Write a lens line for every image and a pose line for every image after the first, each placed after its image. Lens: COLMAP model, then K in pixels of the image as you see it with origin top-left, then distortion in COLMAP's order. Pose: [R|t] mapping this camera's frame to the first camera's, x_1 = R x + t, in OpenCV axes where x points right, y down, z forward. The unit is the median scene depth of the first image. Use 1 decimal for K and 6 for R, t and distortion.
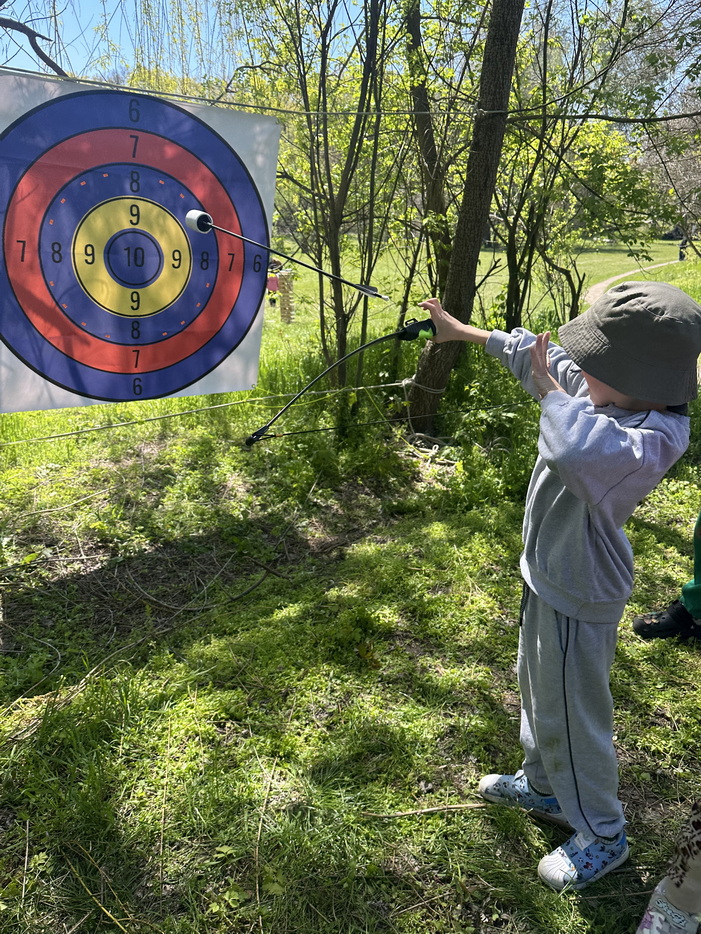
lens RADIAL K [[634.6, 0, 349.6], [0, 634.6, 462.4], [0, 0, 1]] dist [0.006302, -0.034705]
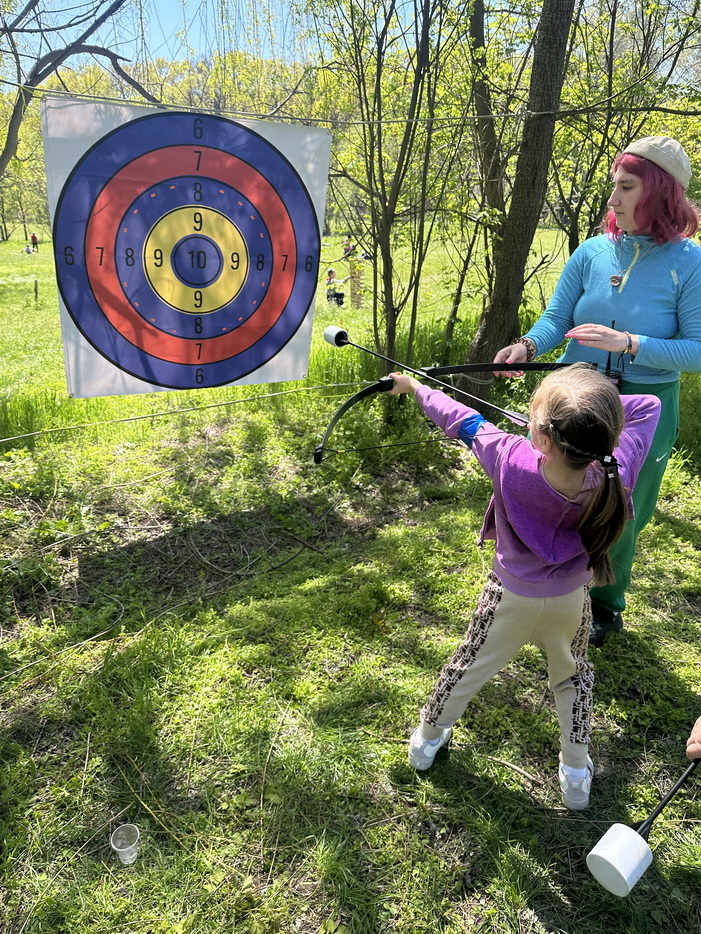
lens RADIAL K [[637.4, 0, 350.5], [0, 637.4, 467.0], [0, 0, 1]] dist [0.058662, -0.139614]
pose [[0.992391, 0.032490, -0.118761, 0.071339], [-0.028155, 0.998881, 0.037998, -0.011489], [0.119863, -0.034365, 0.992196, -0.093240]]
